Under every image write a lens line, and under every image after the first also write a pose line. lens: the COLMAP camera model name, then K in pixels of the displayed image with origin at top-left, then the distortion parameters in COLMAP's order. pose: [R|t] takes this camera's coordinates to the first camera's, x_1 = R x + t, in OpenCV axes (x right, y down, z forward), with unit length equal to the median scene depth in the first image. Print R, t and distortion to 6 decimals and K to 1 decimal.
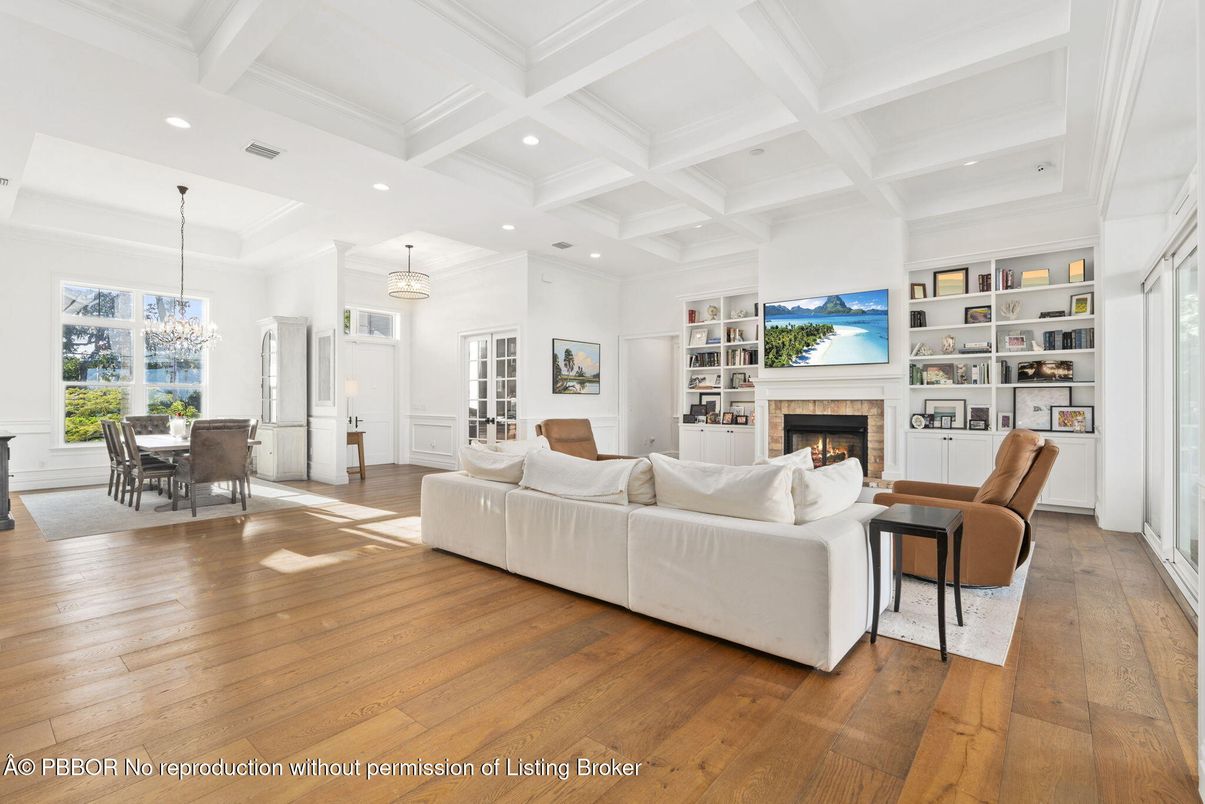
lens RADIAL K [[545.0, 0, 602.5], [0, 545.0, 402.0], [0, 0, 1]] dist [-0.003592, -0.000527]
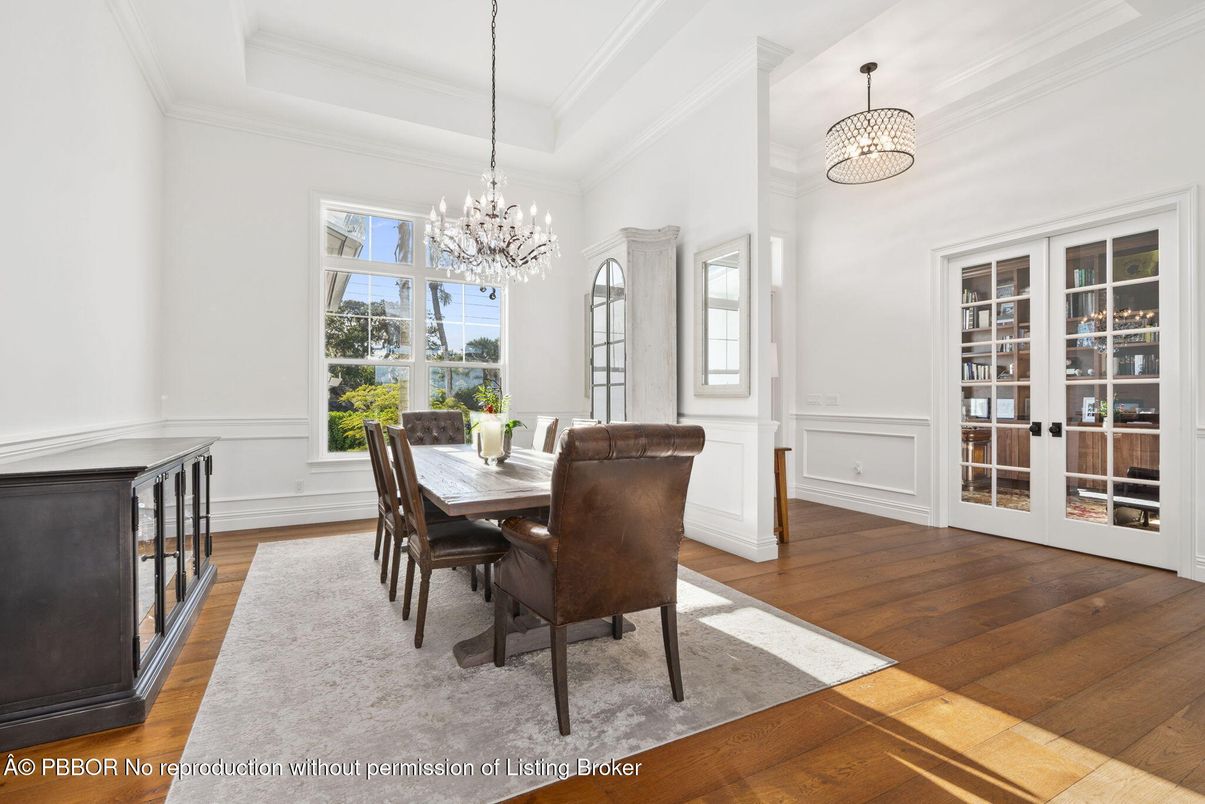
lens RADIAL K [[553.3, 0, 602.5], [0, 553.3, 402.0], [0, 0, 1]] dist [-0.002092, -0.000320]
pose [[0.927372, 0.002140, -0.374135, -0.391461], [-0.001100, 0.999995, 0.002995, 0.011248], [0.374139, -0.002366, 0.927370, 0.455465]]
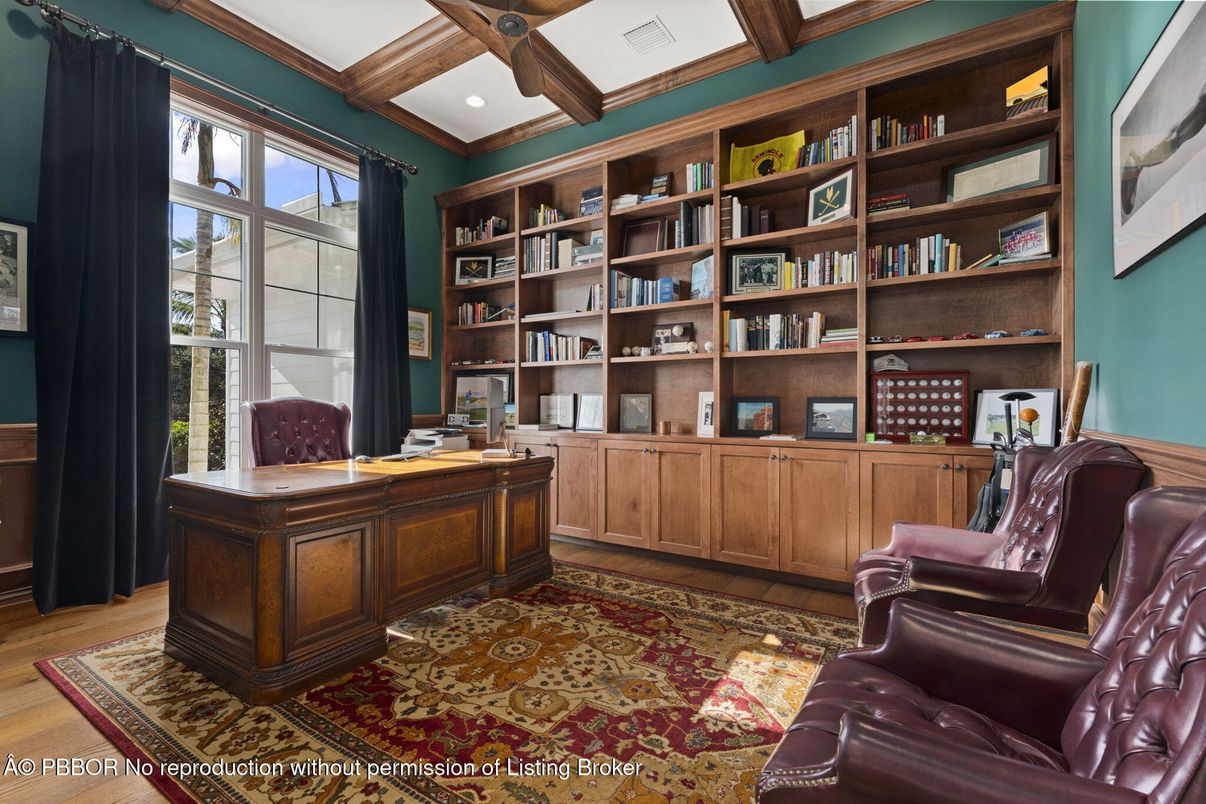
lens RADIAL K [[525.9, 0, 603.0], [0, 525.9, 402.0], [0, 0, 1]] dist [-0.001688, -0.000188]
pose [[0.990458, 0.003035, 0.137783, -0.187355], [-0.002911, 0.999995, -0.001100, 0.015488], [-0.137785, 0.000688, 0.990462, 1.026595]]
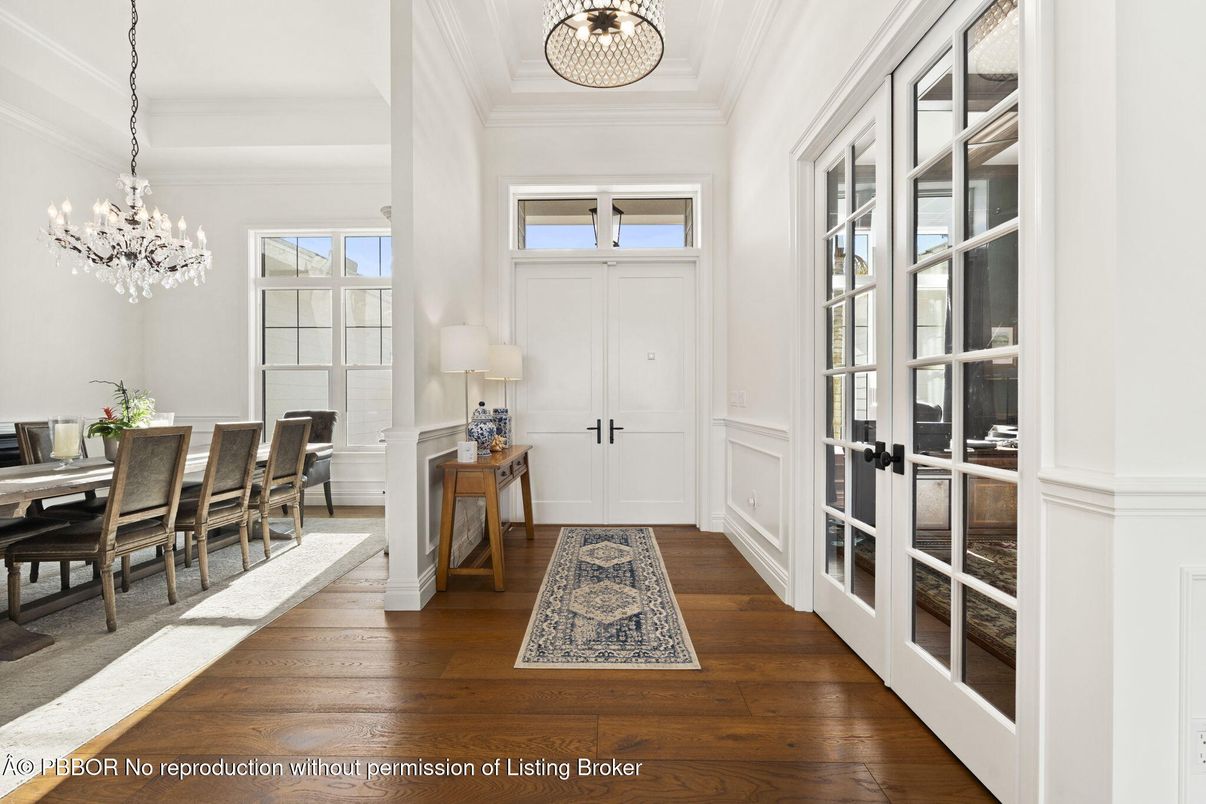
lens RADIAL K [[525.9, 0, 603.0], [0, 525.9, 402.0], [0, 0, 1]] dist [-0.001688, -0.000188]
pose [[0.635259, 0.001607, -0.772297, -0.115344], [0.003388, 0.999982, 0.004867, 0.010080], [0.772291, -0.005708, 0.635243, 0.801345]]
